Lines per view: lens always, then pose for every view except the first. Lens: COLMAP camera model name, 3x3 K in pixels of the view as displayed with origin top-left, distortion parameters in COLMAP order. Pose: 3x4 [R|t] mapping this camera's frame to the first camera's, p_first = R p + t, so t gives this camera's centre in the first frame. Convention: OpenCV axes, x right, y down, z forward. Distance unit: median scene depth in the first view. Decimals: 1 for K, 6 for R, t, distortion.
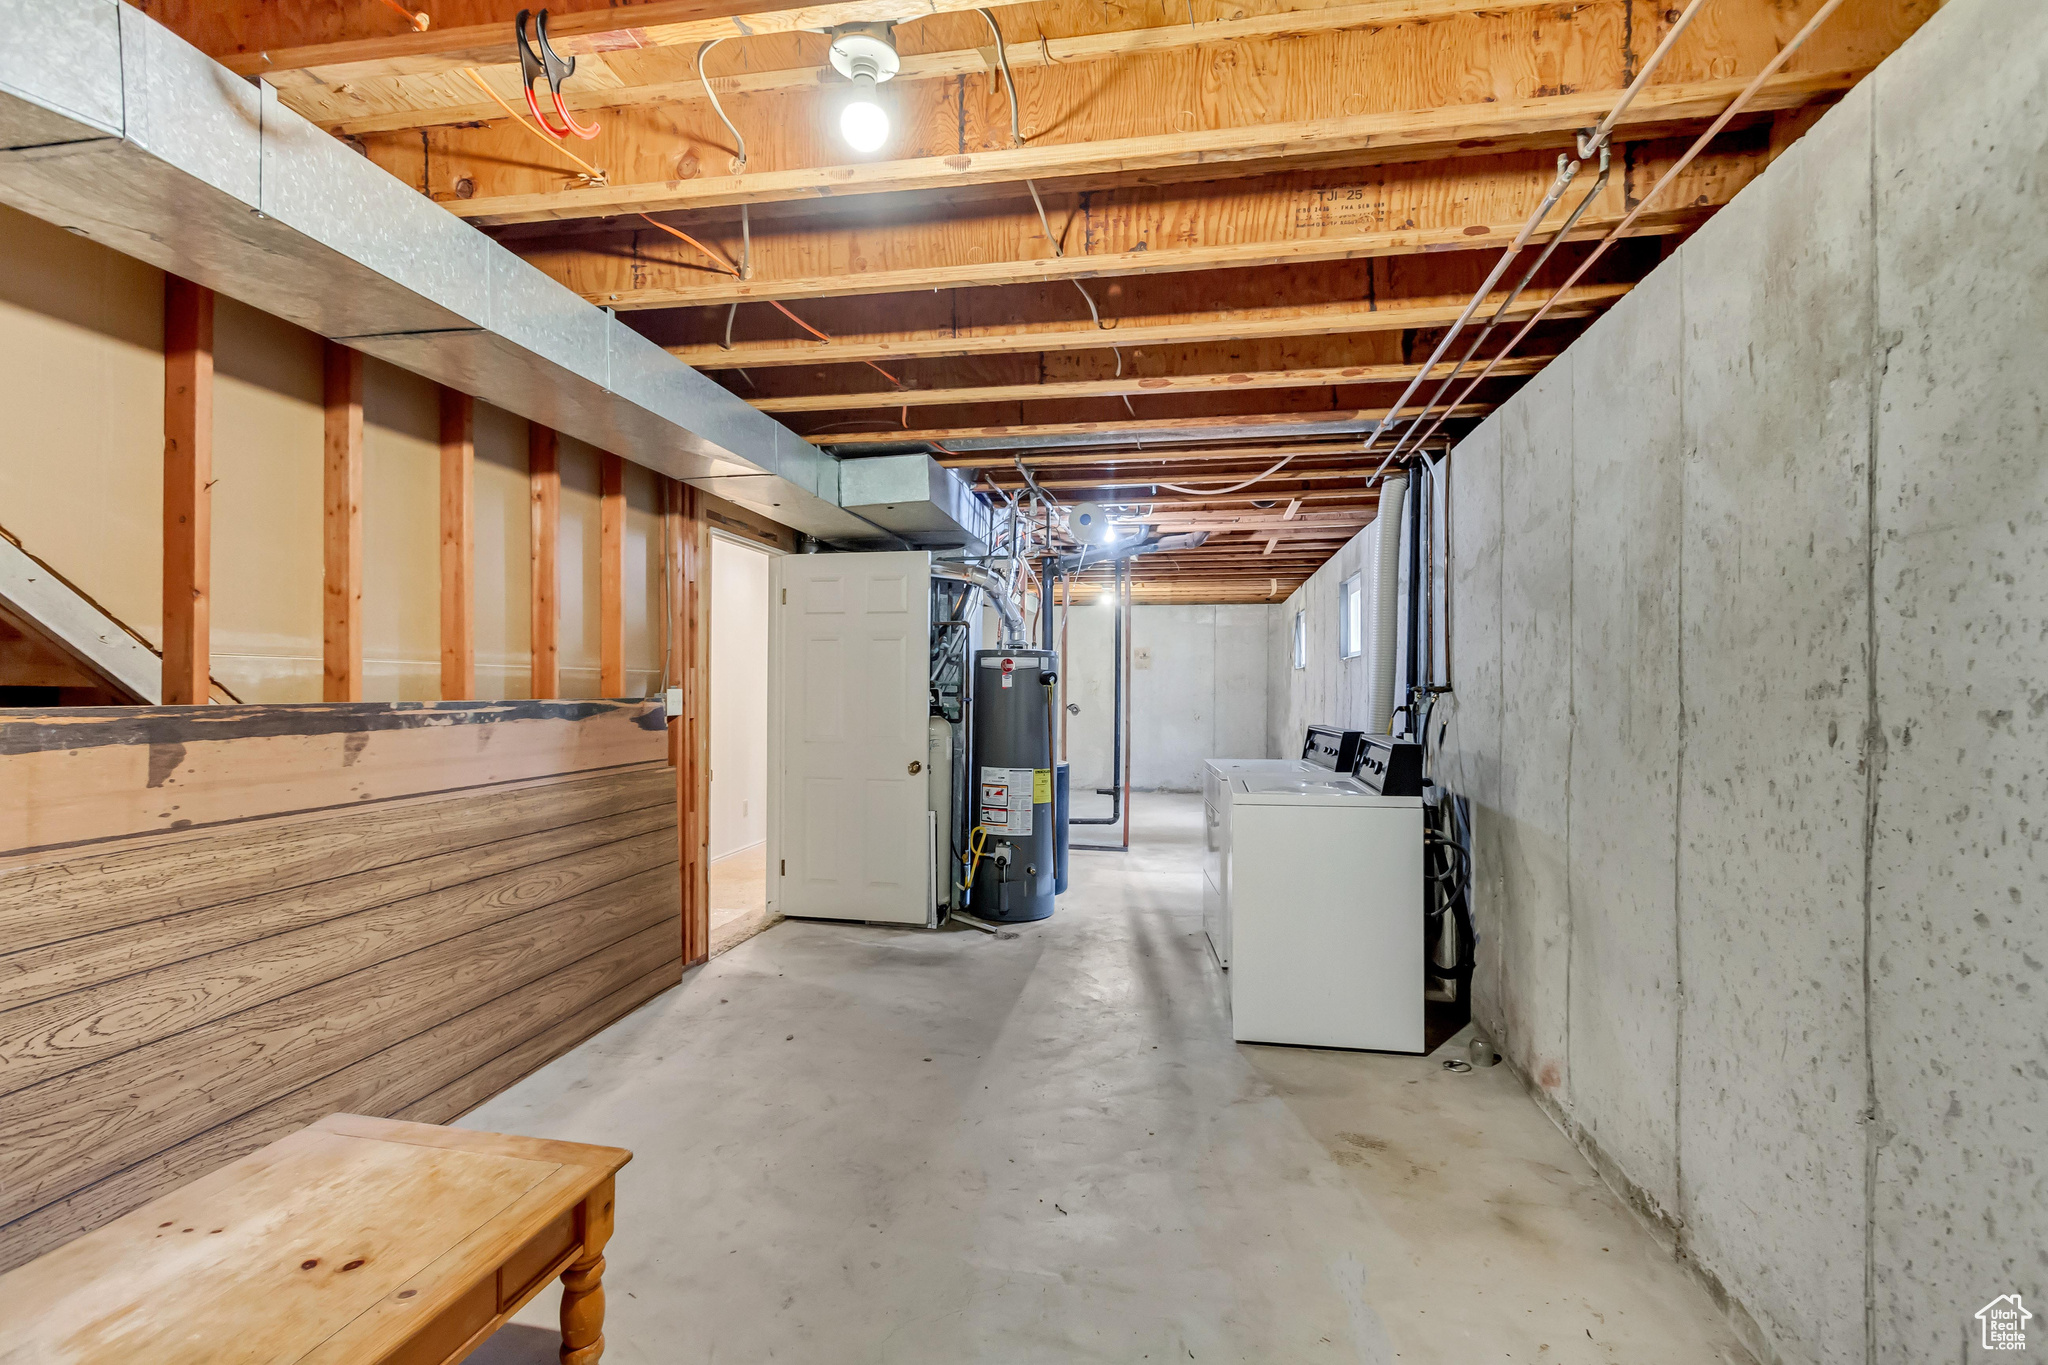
lens RADIAL K [[902.7, 0, 1027.8], [0, 902.7, 685.5], [0, 0, 1]] dist [-0.001392, -0.000024]
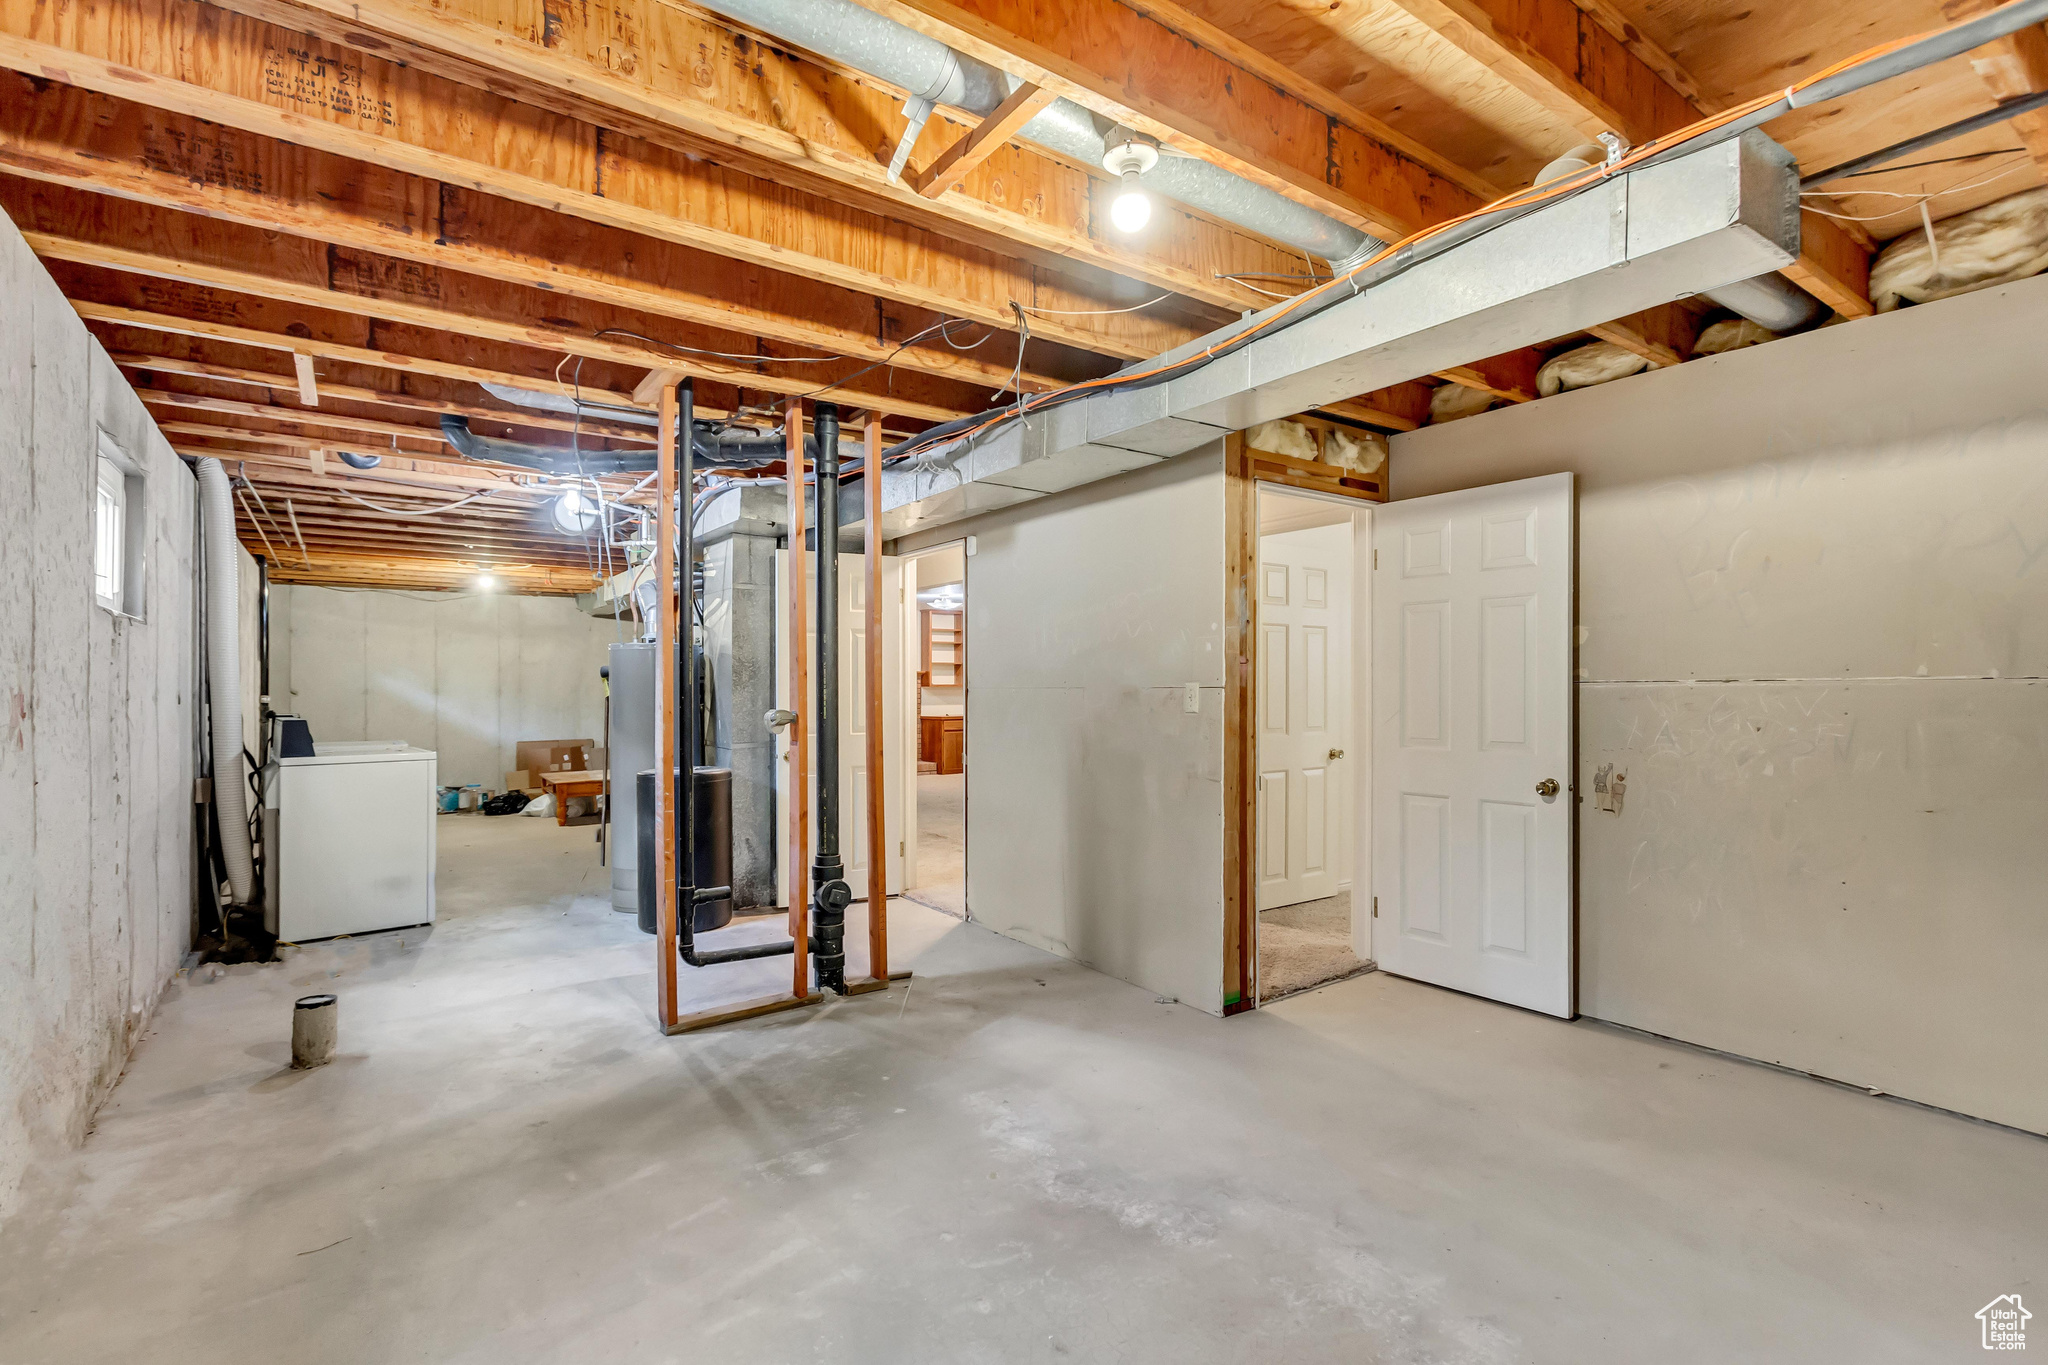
lens RADIAL K [[944.0, 0, 1024.3], [0, 944.0, 685.4], [0, 0, 1]] dist [0.003052, -0.001806]
pose [[0.702685, -0.002475, 0.711497, -0.342744], [0.001930, 0.999997, 0.001573, -0.002437], [-0.711498, 0.000268, 0.702688, 0.064487]]
